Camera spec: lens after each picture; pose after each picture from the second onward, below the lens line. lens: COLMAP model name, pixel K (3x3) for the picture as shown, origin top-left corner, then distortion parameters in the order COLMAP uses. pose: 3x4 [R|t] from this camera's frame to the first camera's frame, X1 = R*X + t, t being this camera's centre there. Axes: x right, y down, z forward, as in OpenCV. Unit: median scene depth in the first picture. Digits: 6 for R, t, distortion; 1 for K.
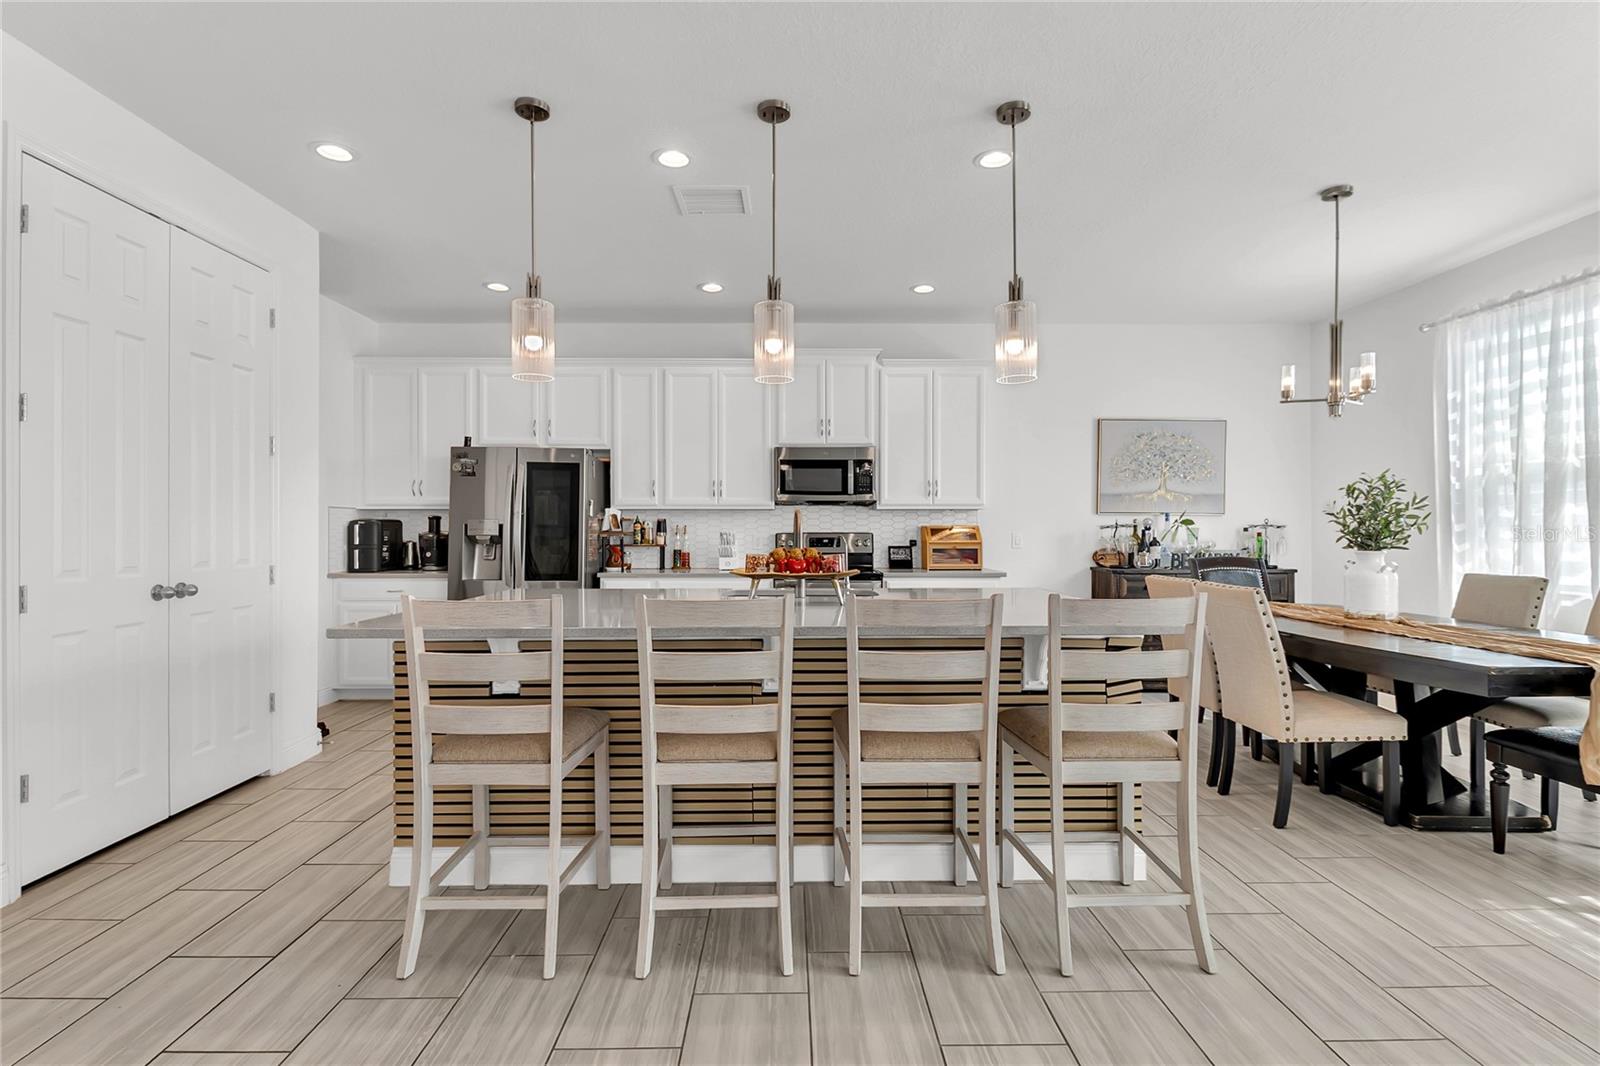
lens RADIAL K [[746.8, 0, 807.4], [0, 746.8, 527.4], [0, 0, 1]] dist [0.005401, -0.003532]
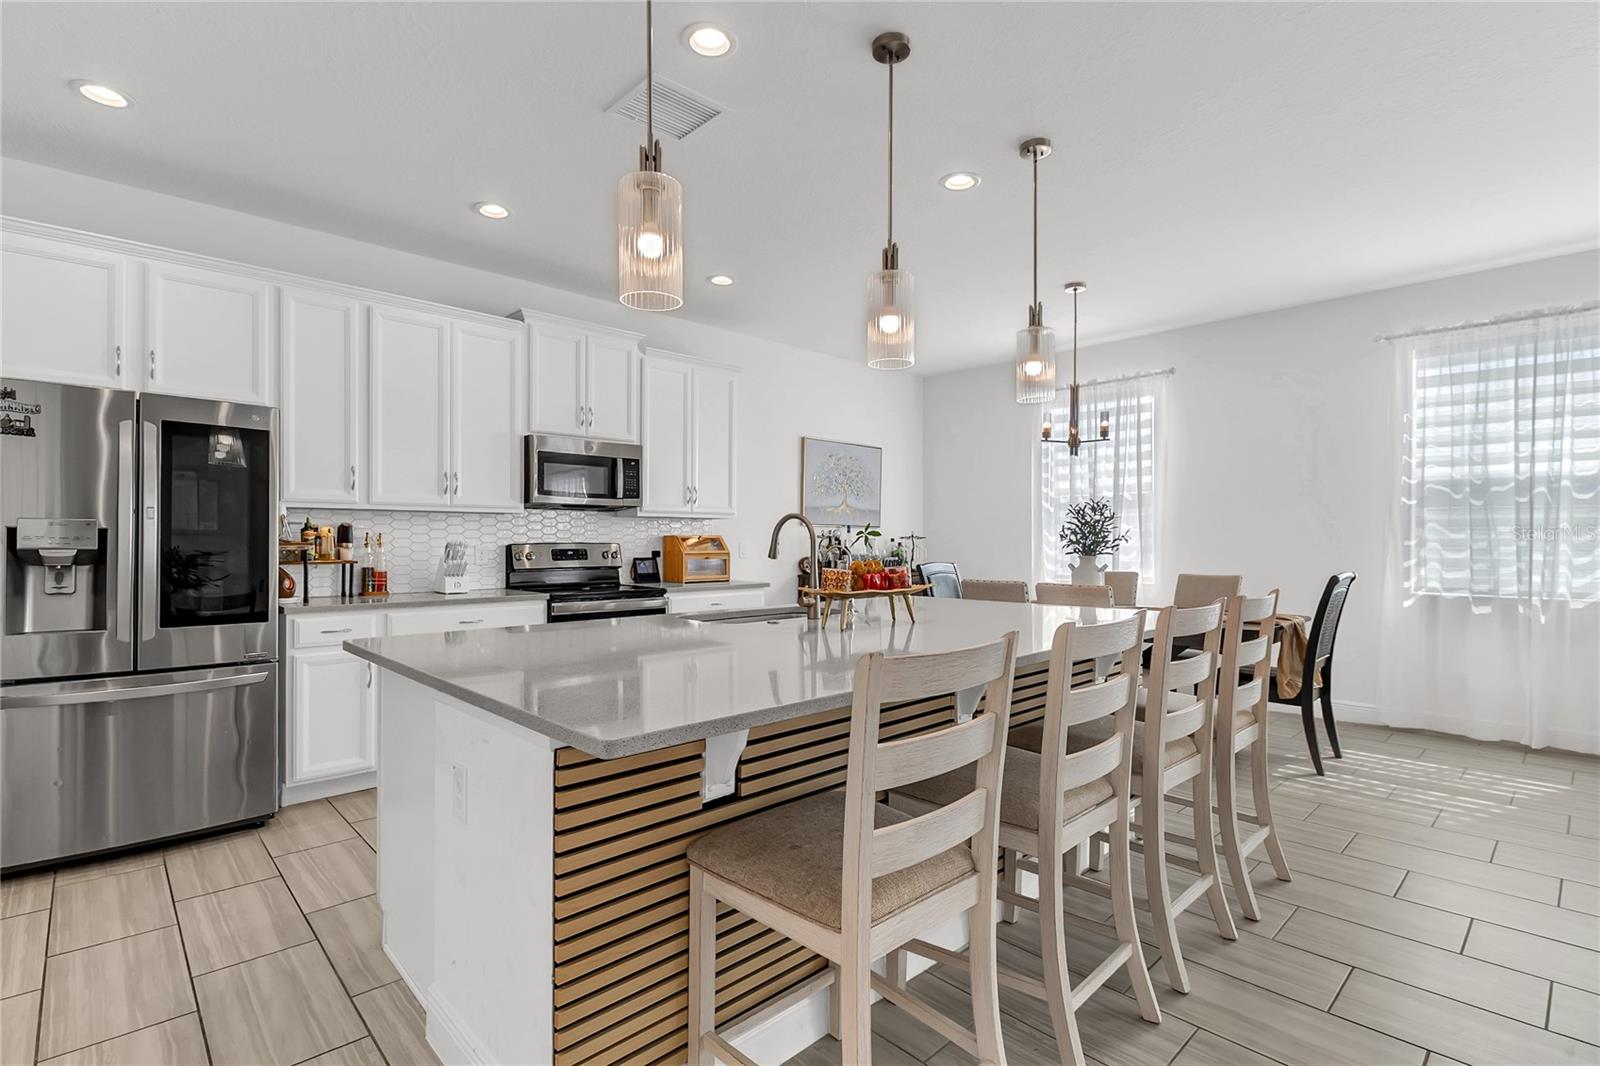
lens RADIAL K [[746.8, 0, 752.4], [0, 746.8, 535.7], [0, 0, 1]] dist [0.005401, -0.003532]
pose [[0.743636, 0.004972, 0.668566, -0.387113], [-0.002787, 0.999987, -0.004337, 0.001962], [-0.668579, 0.001362, 0.743640, 0.249438]]
